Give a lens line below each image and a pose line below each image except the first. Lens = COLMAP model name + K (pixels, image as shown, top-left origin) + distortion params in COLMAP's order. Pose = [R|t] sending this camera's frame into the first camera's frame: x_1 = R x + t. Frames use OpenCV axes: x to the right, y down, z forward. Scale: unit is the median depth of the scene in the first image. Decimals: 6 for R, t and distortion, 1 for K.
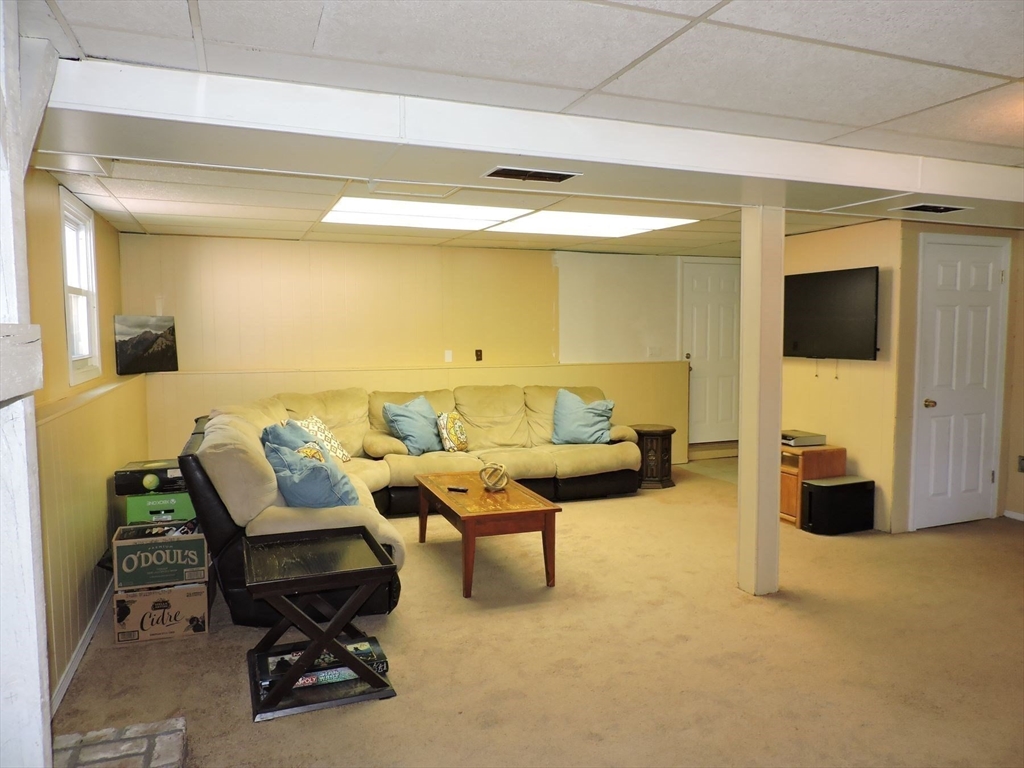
lens RADIAL K [[728.3, 0, 512.0], [0, 728.3, 384.0], [0, 0, 1]] dist [-0.009874, 0.001232]
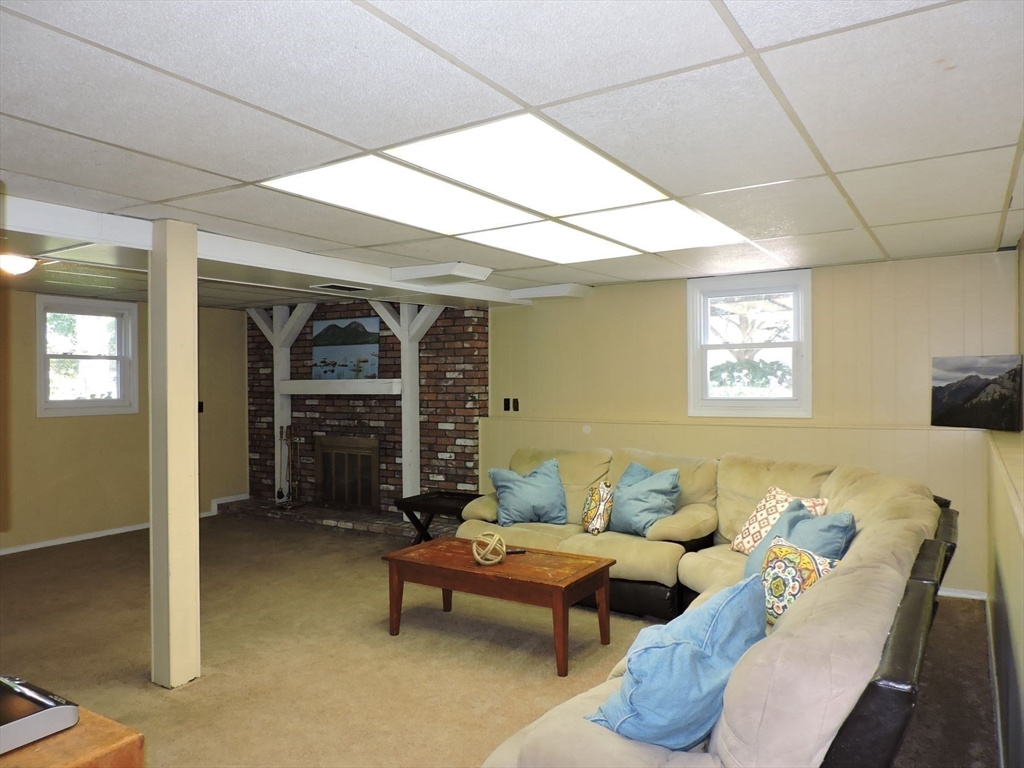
lens RADIAL K [[728.3, 0, 512.0], [0, 728.3, 384.0], [0, 0, 1]] dist [-0.009874, 0.001232]
pose [[-0.798970, 0.007638, -0.601322, 0.375324], [-0.038591, 0.997207, 0.063942, -0.095592], [0.600131, 0.074294, -0.796444, 1.337245]]
